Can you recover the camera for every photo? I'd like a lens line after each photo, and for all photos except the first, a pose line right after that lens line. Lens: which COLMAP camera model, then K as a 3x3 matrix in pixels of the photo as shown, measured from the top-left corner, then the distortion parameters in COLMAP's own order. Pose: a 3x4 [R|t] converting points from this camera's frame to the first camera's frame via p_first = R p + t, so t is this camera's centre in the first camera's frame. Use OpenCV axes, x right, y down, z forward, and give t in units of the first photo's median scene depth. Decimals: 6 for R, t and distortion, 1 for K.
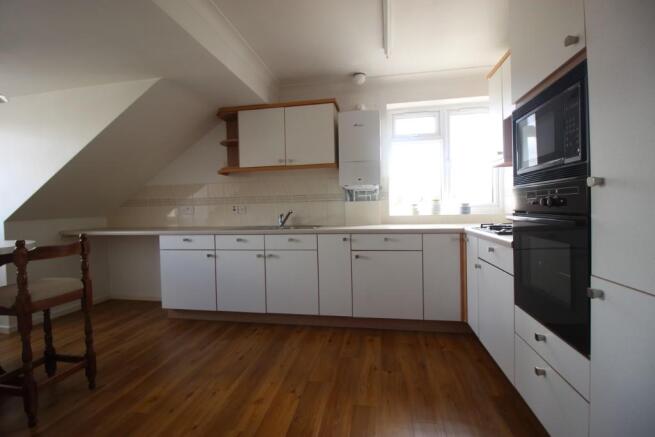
lens RADIAL K [[304.0, 0, 326.0], [0, 304.0, 216.3], [0, 0, 1]] dist [-0.013104, -0.000403]
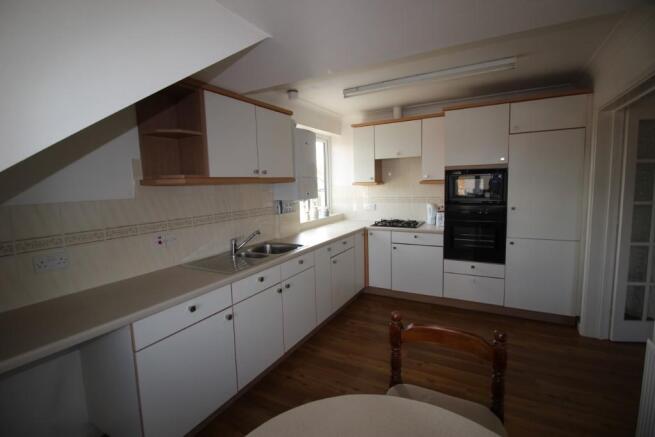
lens RADIAL K [[304.0, 0, 325.9], [0, 304.0, 217.3], [0, 0, 1]] dist [-0.013104, -0.000403]
pose [[0.322872, -0.092788, 0.941883, -0.902566], [0.051495, 0.995431, 0.080411, -0.122153], [-0.945041, 0.022539, 0.326175, 0.589268]]
